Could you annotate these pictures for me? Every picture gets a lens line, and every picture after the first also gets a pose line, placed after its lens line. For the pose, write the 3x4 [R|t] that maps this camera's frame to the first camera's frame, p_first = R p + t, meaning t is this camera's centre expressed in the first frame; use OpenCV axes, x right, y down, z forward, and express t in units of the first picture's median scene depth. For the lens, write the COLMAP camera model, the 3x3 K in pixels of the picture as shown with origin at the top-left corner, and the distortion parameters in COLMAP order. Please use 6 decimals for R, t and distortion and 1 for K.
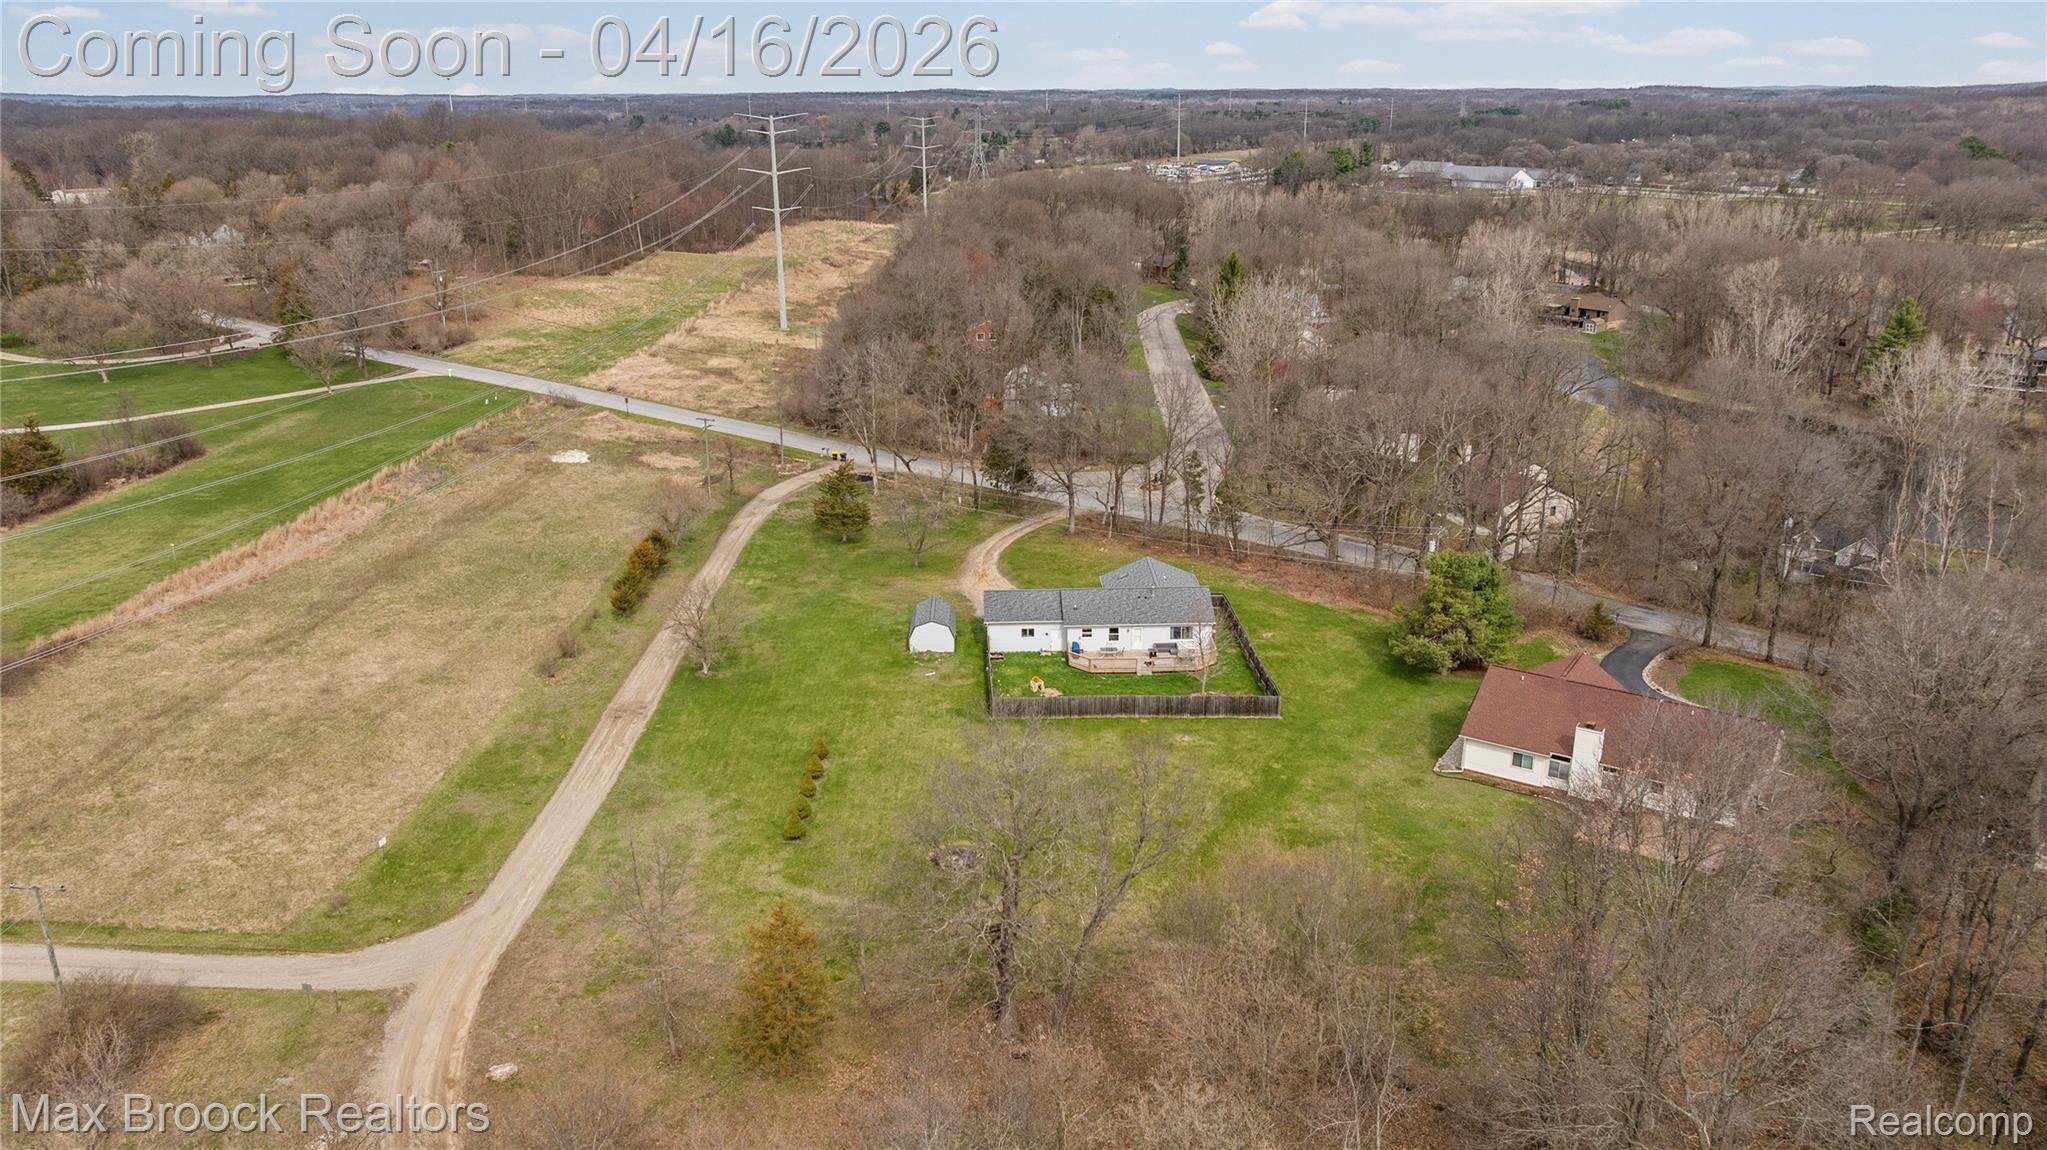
lens RADIAL K [[1468.9, 0, 1027.5], [0, 1468.9, 550.5], [0, 0, 1]] dist [-0.025049, -0.000534]
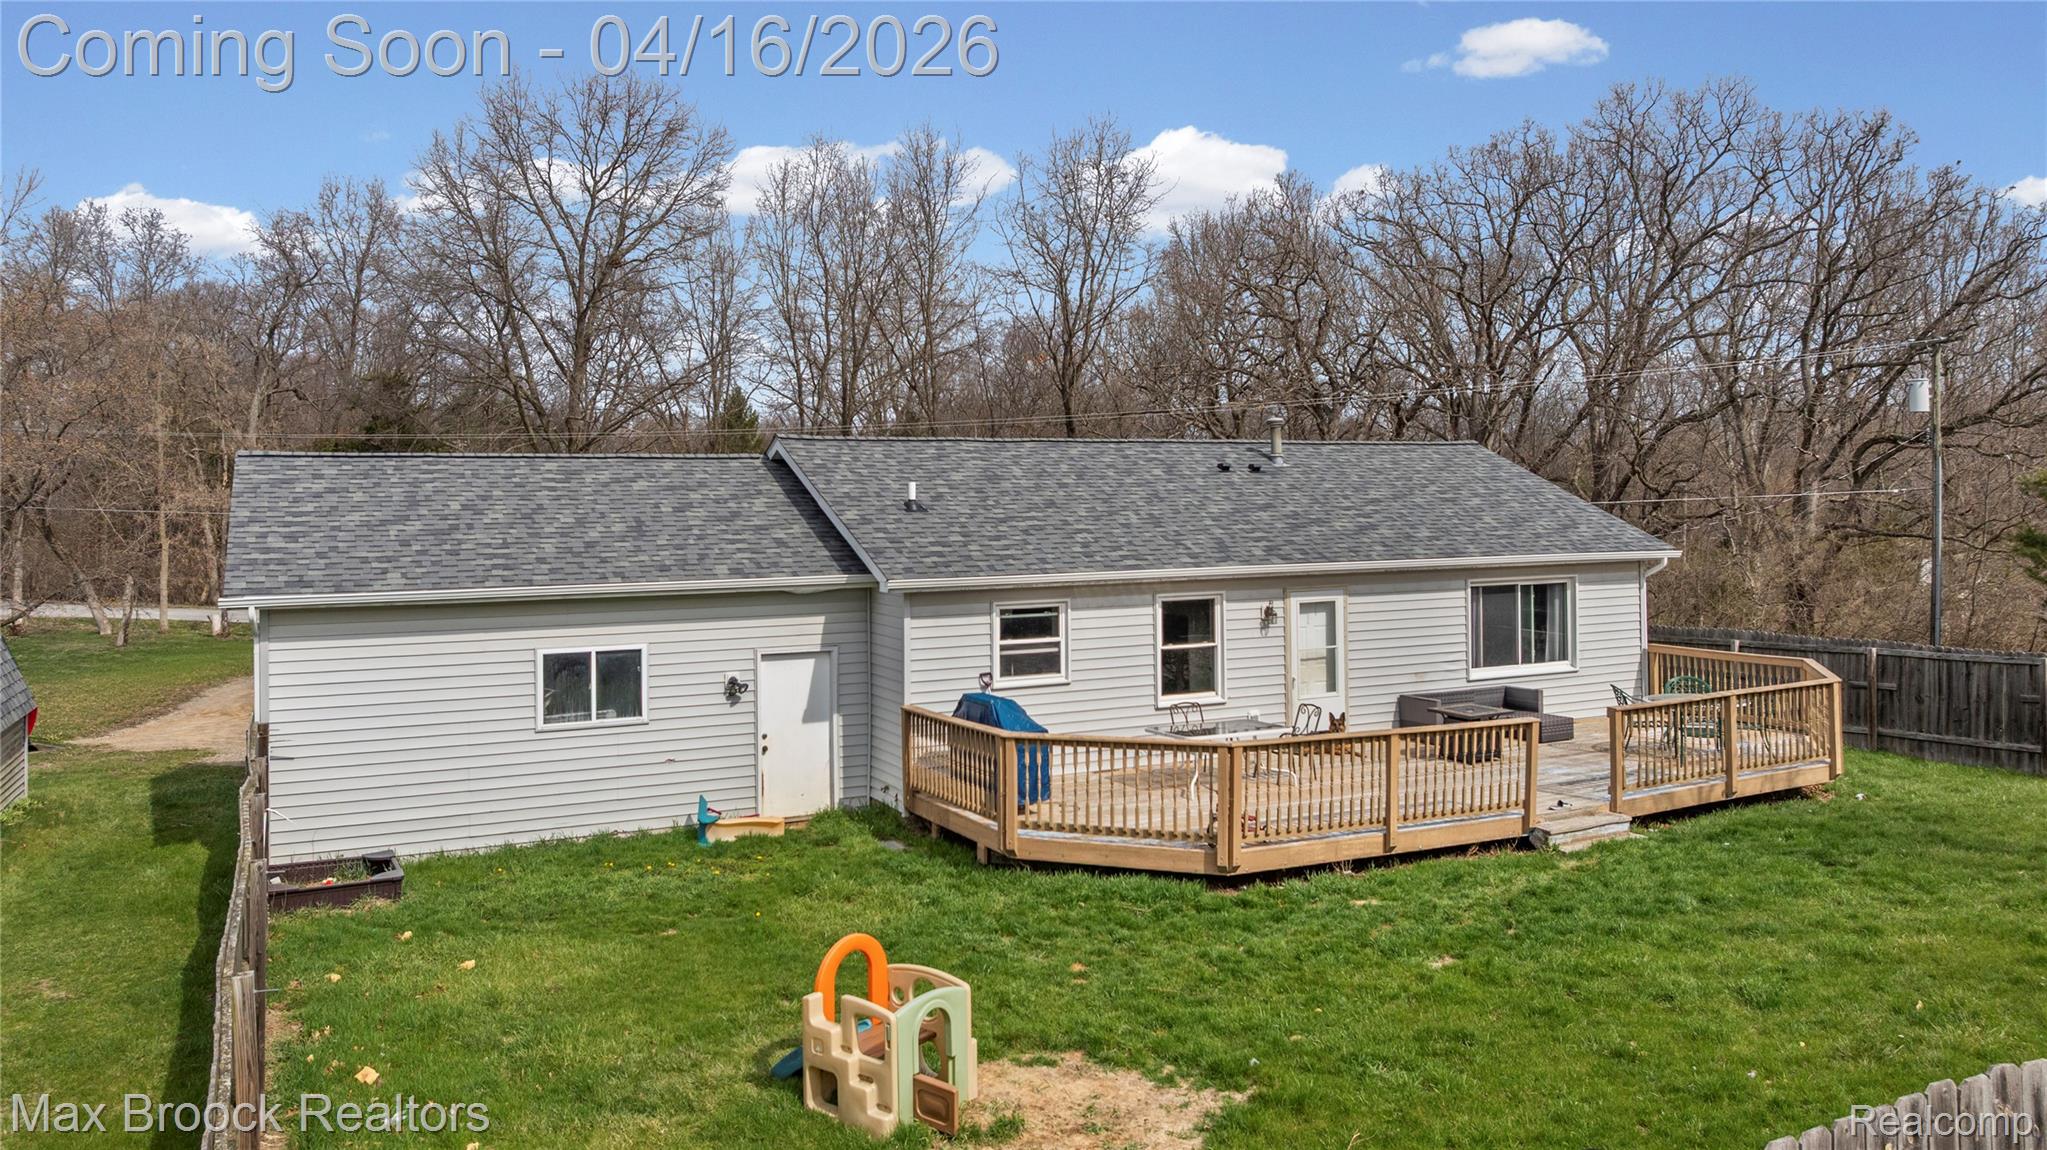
lens RADIAL K [[1458.0, 0, 1023.5], [0, 1458.0, 575.0], [0, 0, 1]] dist [-0.017522, 0.000910]
pose [[0.915334, -0.029325, 0.401627, -0.016865], [0.134631, 0.962241, -0.236574, 0.083593], [-0.379524, 0.270615, 0.884720, 0.877241]]
